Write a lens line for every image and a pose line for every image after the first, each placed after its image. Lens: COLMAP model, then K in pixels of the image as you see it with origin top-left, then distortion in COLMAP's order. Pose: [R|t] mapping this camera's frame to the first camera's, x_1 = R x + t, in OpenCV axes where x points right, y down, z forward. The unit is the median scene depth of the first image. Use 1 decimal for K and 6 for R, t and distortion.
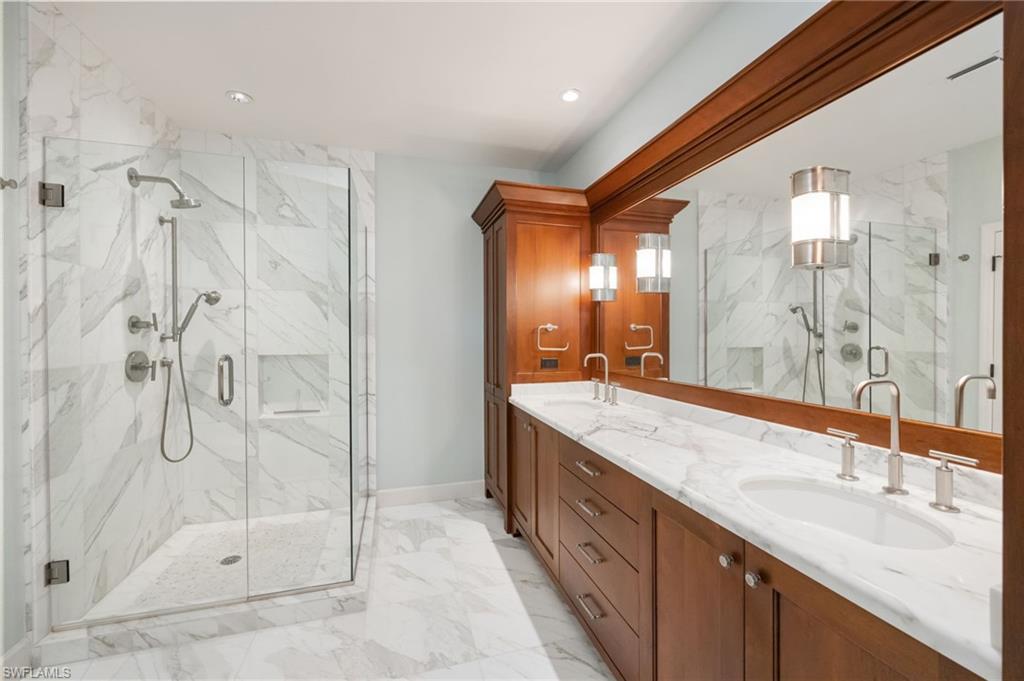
lens RADIAL K [[406.4, 0, 511.0], [0, 406.4, 339.1], [0, 0, 1]] dist [-0.004508, 0.000697]
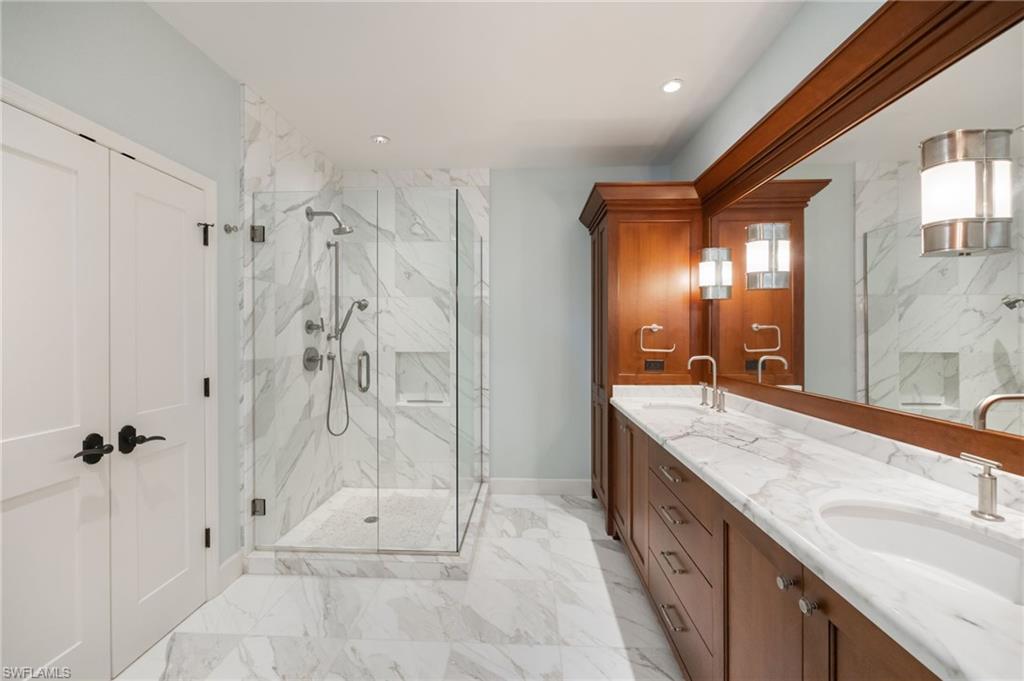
lens RADIAL K [[406.4, 0, 511.0], [0, 406.4, 339.1], [0, 0, 1]] dist [-0.004508, 0.000697]
pose [[0.947690, 0.005669, -0.319141, 0.099653], [-0.006135, 0.999981, -0.000456, -0.000389], [0.319133, 0.002390, 0.947707, -0.027790]]
